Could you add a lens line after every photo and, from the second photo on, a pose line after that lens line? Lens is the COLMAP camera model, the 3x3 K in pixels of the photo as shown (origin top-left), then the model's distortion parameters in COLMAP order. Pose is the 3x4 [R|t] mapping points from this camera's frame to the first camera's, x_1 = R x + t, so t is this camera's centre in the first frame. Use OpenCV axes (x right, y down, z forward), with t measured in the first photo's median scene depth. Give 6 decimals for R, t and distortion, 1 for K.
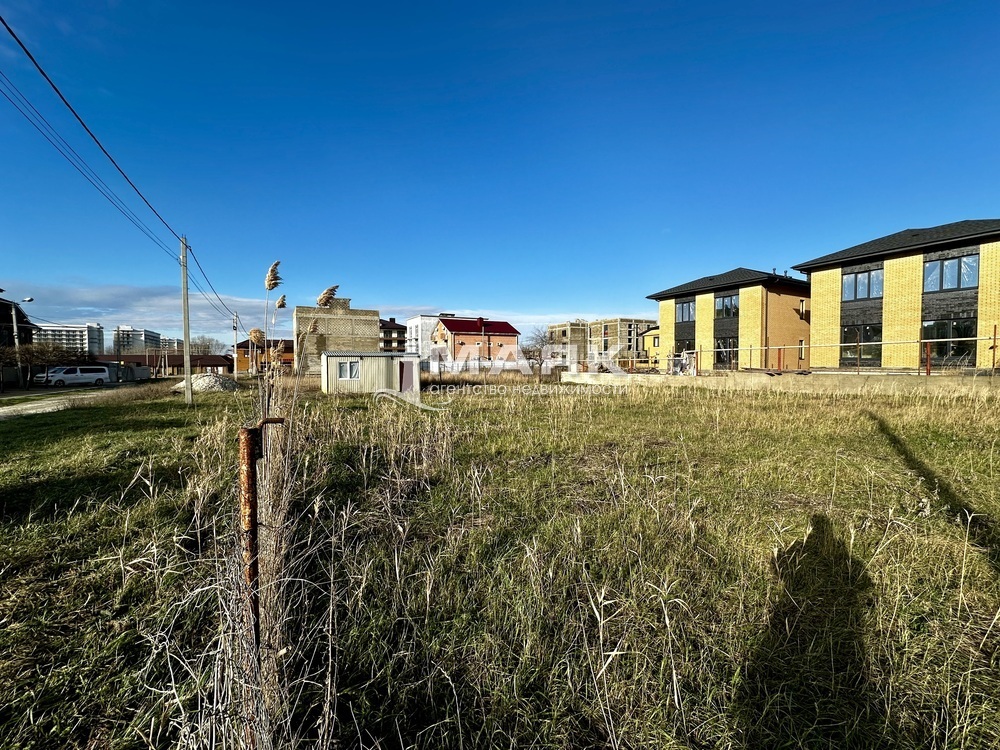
lens RADIAL K [[397.2, 0, 500.0], [0, 397.2, 375.0], [0, 0, 1]] dist [-0.001358, 0.000209]
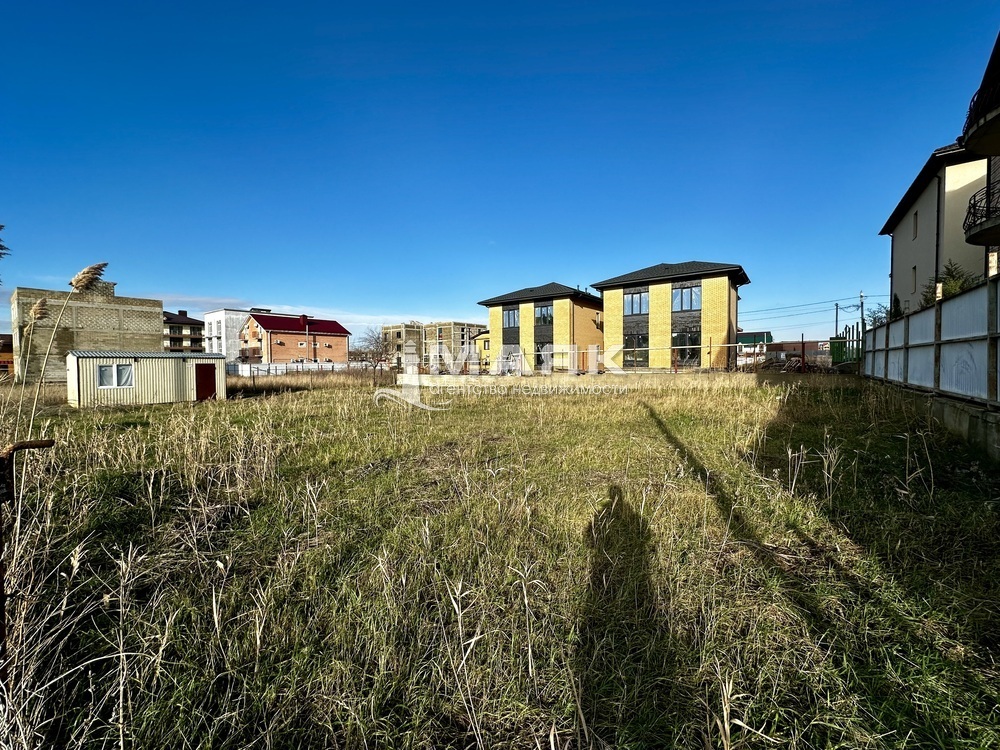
lens RADIAL K [[397.2, 0, 500.0], [0, 397.2, 375.0], [0, 0, 1]] dist [-0.001358, 0.000209]
pose [[0.917313, -0.013977, 0.397922, -0.014559], [0.016148, 0.999867, -0.002103, 0.001050], [-0.397840, 0.008355, 0.917417, 0.003840]]
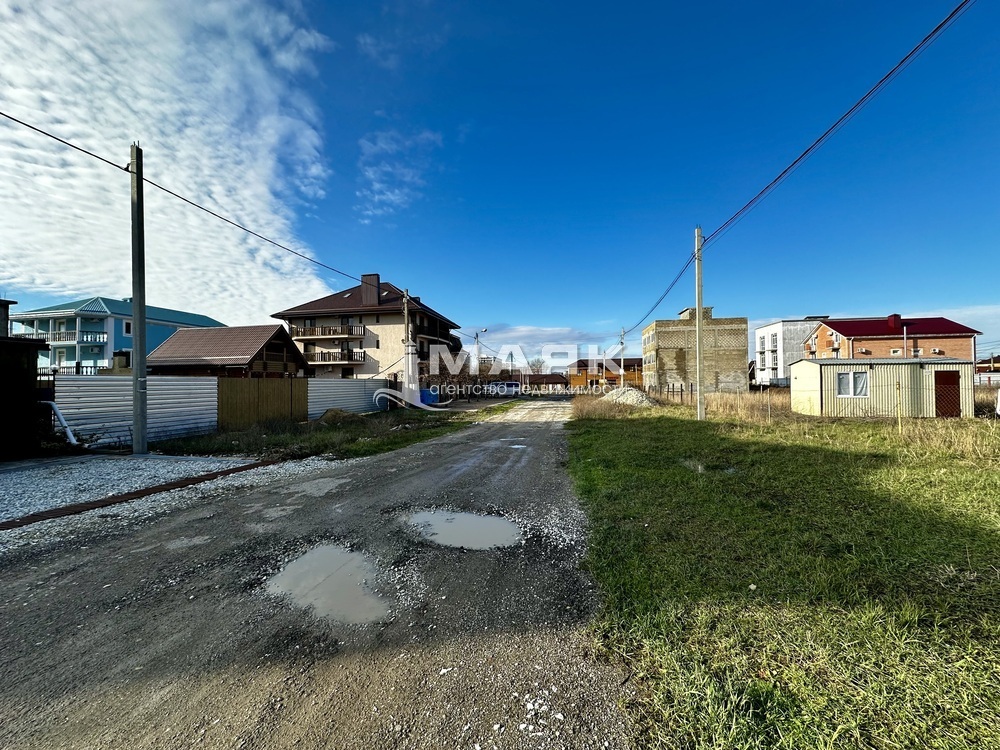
lens RADIAL K [[397.2, 0, 500.0], [0, 397.2, 375.0], [0, 0, 1]] dist [-0.001358, 0.000209]
pose [[0.761926, -0.012149, -0.647550, -1.363643], [-0.018607, 0.999001, -0.040636, 0.041748], [0.647397, 0.043011, 0.760938, 0.183855]]
